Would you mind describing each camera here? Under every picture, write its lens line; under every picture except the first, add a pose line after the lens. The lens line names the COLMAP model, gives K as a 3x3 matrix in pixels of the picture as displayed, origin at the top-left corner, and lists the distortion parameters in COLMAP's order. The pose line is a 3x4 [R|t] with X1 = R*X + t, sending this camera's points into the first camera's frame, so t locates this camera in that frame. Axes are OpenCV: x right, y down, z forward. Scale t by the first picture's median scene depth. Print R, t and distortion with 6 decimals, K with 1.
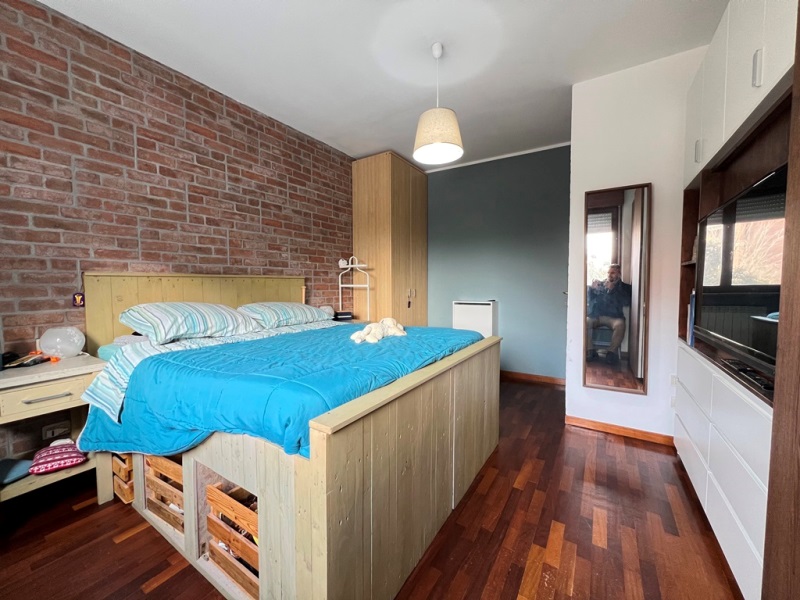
lens RADIAL K [[319.1, 0, 398.7], [0, 319.1, 299.2], [0, 0, 1]] dist [-0.001014, 0.000290]
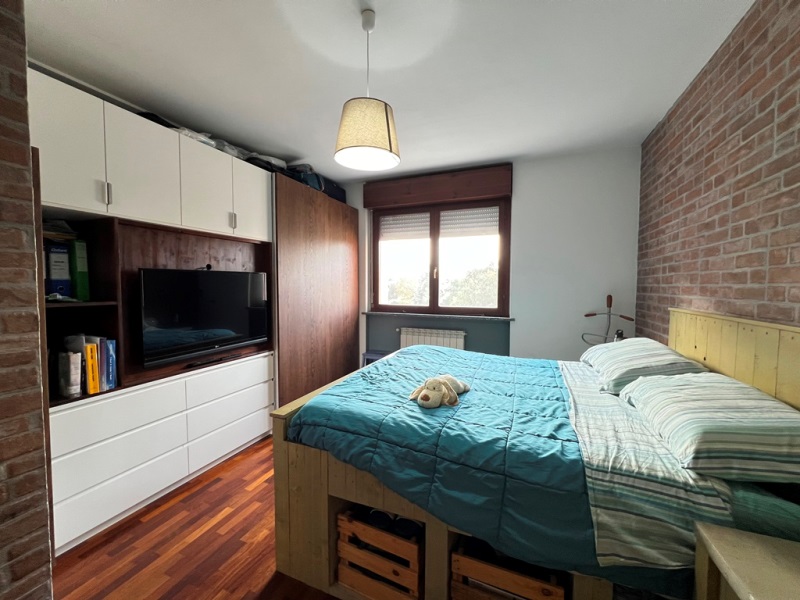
lens RADIAL K [[319.1, 0, 398.7], [0, 319.1, 299.2], [0, 0, 1]] dist [-0.001014, 0.000290]
pose [[-0.983698, 0.008883, -0.179607, 0.151402], [-0.008126, 0.995563, 0.093742, -0.160033], [0.179643, 0.093673, -0.979262, 1.454861]]
